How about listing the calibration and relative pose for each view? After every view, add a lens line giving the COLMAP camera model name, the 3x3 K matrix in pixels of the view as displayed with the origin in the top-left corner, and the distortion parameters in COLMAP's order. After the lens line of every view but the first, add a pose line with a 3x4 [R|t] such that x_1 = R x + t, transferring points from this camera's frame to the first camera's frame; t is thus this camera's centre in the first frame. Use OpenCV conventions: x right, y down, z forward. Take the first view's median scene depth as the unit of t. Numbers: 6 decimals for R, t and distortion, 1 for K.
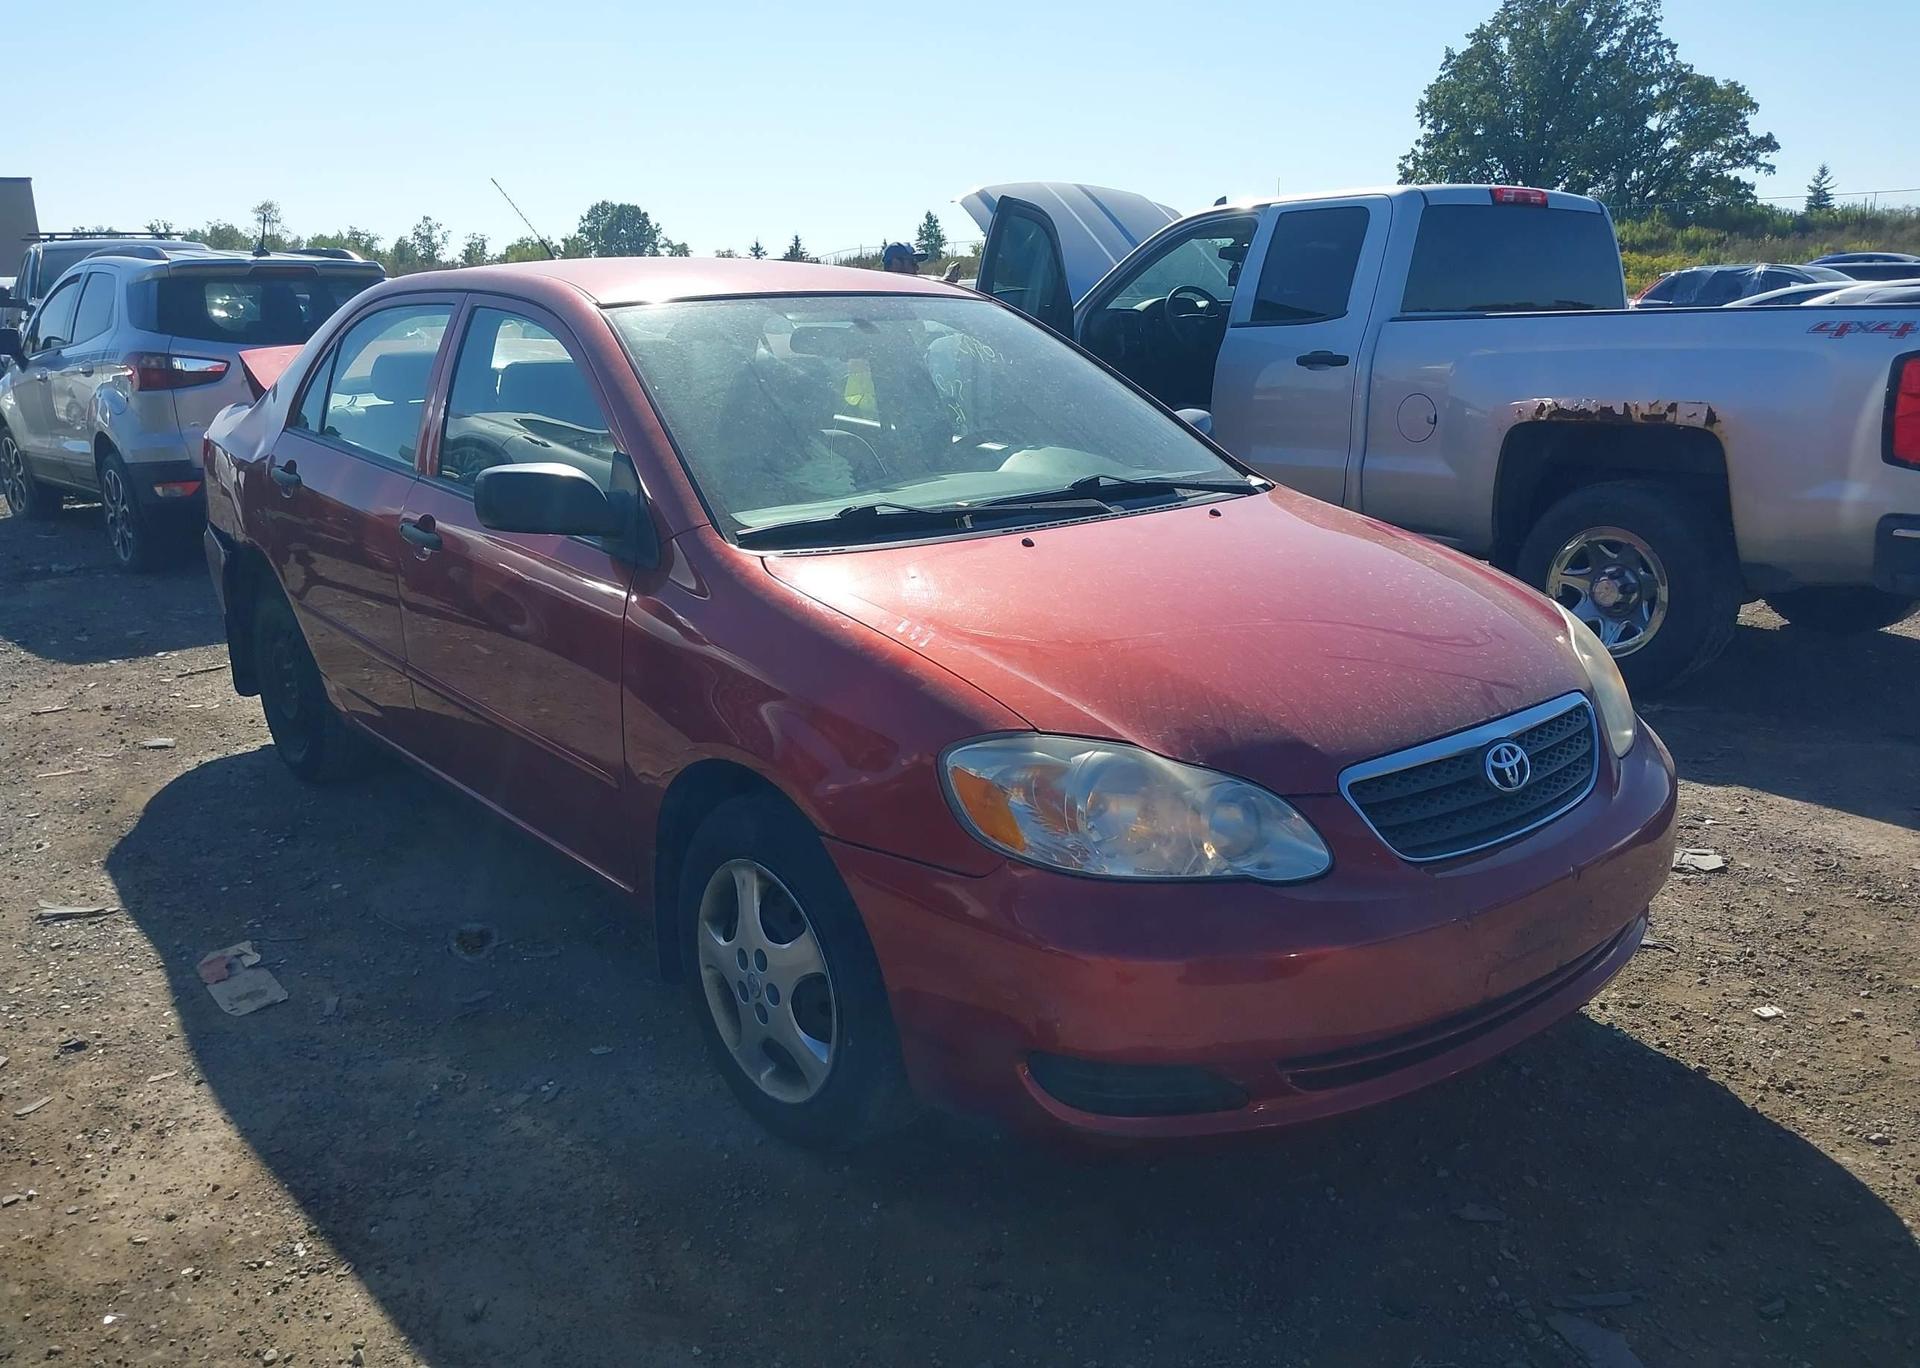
lens RADIAL K [[1527.4, 0, 971.7], [0, 1527.4, 682.6], [0, 0, 1]] dist [0.023393, -0.034444]
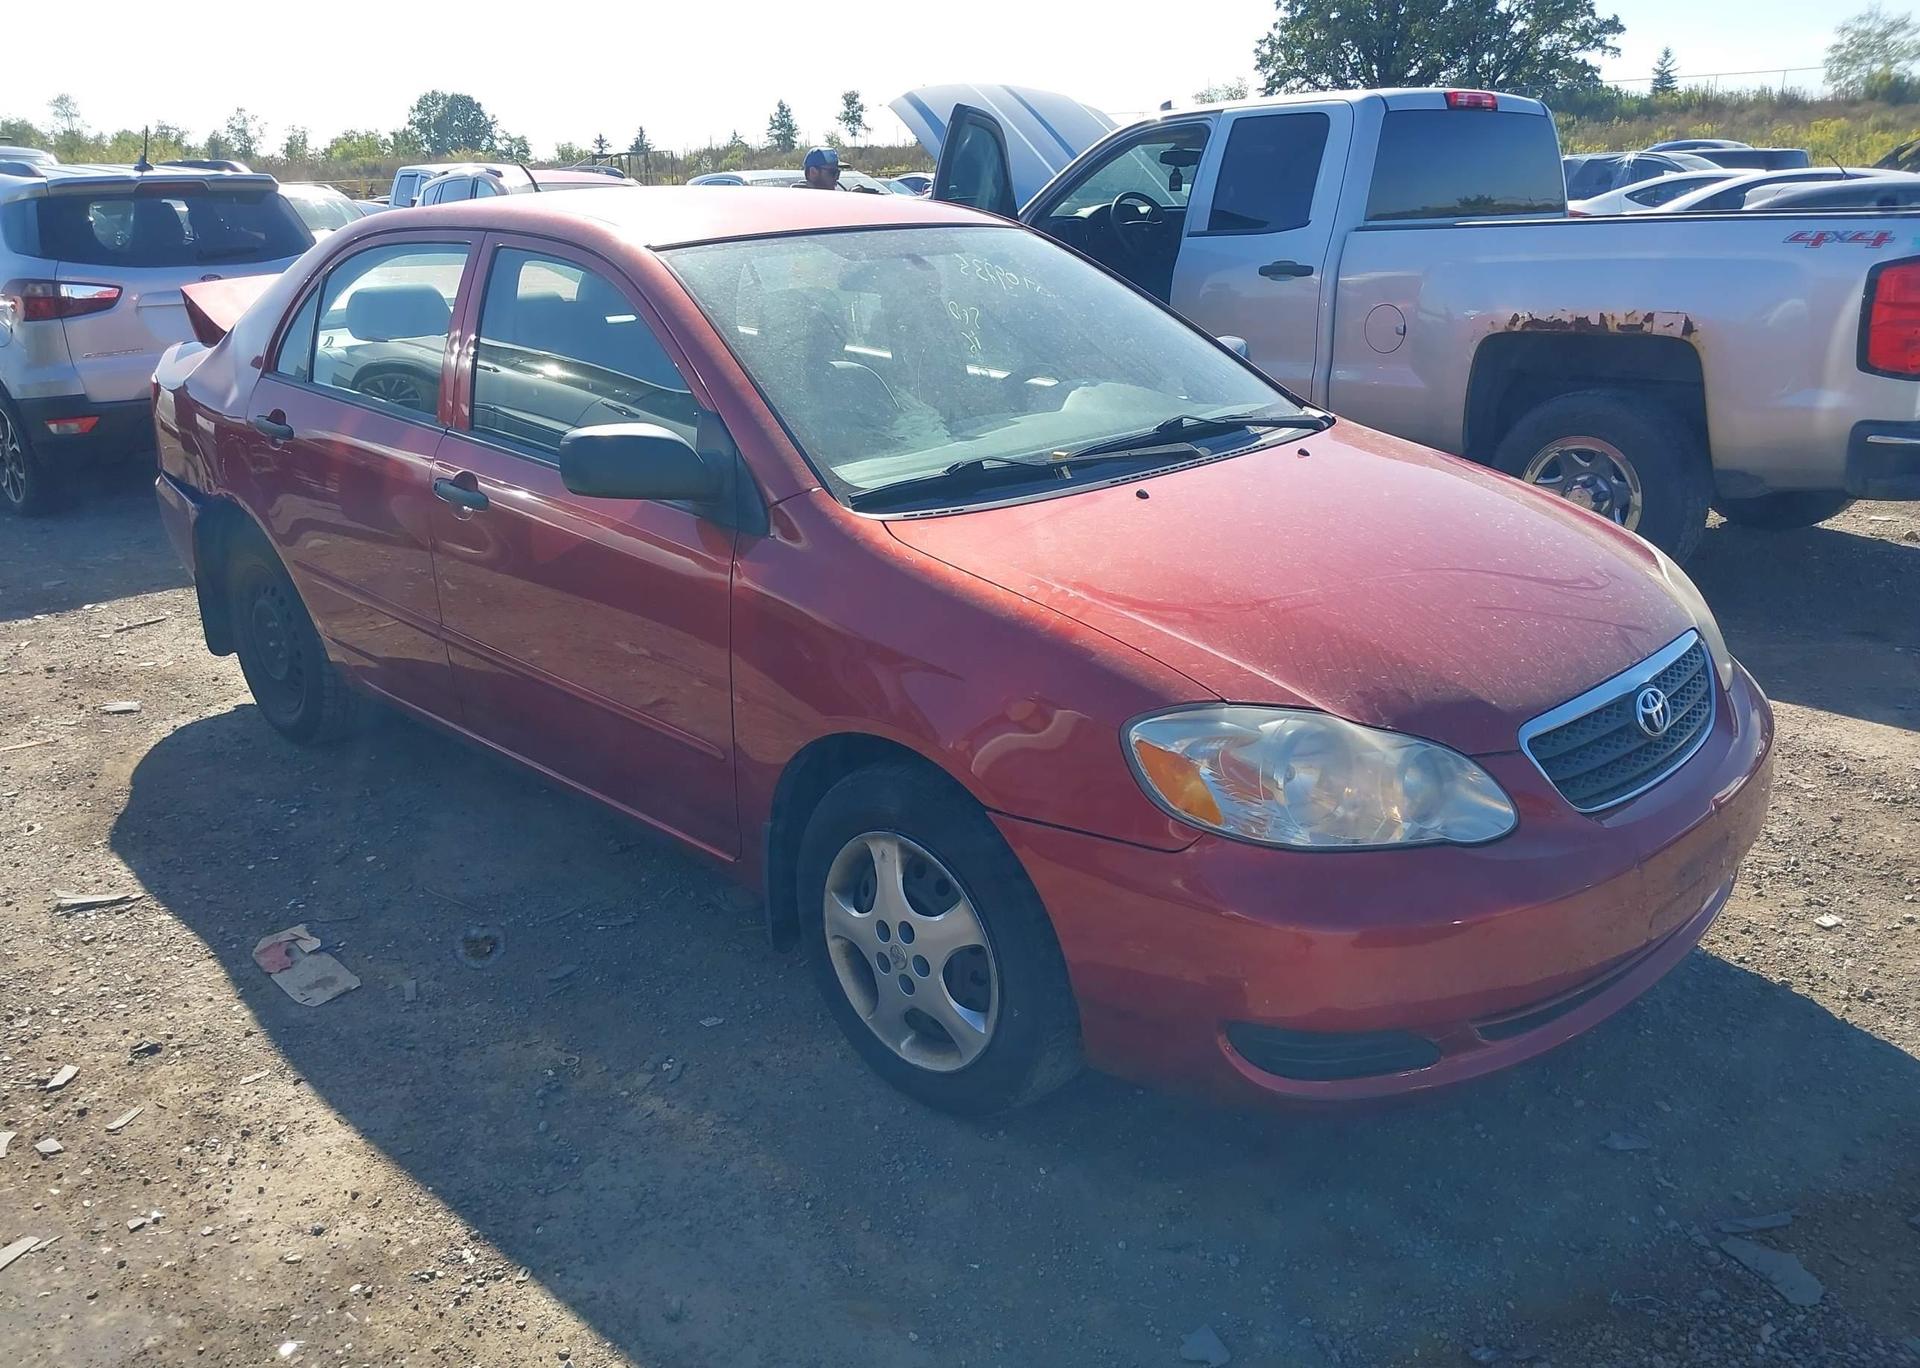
lens RADIAL K [[1527.4, 0, 970.7], [0, 1527.4, 683.0], [0, 0, 1]] dist [0.023393, -0.034444]
pose [[0.995852, -0.038727, 0.082335, -0.147945], [0.033217, 0.997181, 0.067275, -0.037964], [-0.084708, -0.064261, 0.994332, 0.023657]]
